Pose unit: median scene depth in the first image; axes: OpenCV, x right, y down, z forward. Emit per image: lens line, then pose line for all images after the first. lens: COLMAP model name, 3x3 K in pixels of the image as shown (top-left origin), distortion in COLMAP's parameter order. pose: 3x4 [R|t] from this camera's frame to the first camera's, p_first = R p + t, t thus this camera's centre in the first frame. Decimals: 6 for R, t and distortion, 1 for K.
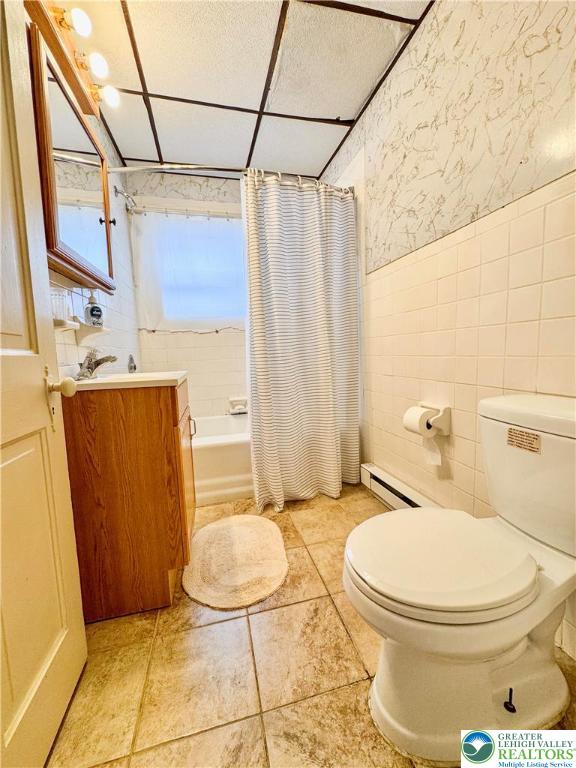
lens RADIAL K [[305.1, 0, 288.0], [0, 305.1, 384.0], [0, 0, 1]] dist [-0.005741, -0.000043]
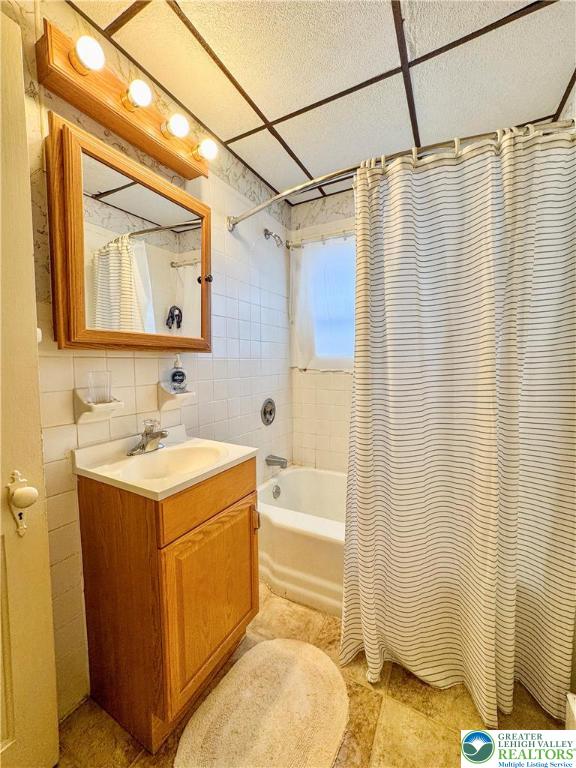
lens RADIAL K [[311.5, 0, 288.0], [0, 311.5, 384.0], [0, 0, 1]] dist [-0.031306, 0.013043]
pose [[0.735124, 0.079881, -0.673210, 0.230637], [-0.092996, 0.995528, 0.016578, -0.201483], [0.671524, 0.050419, 0.739265, 0.383997]]
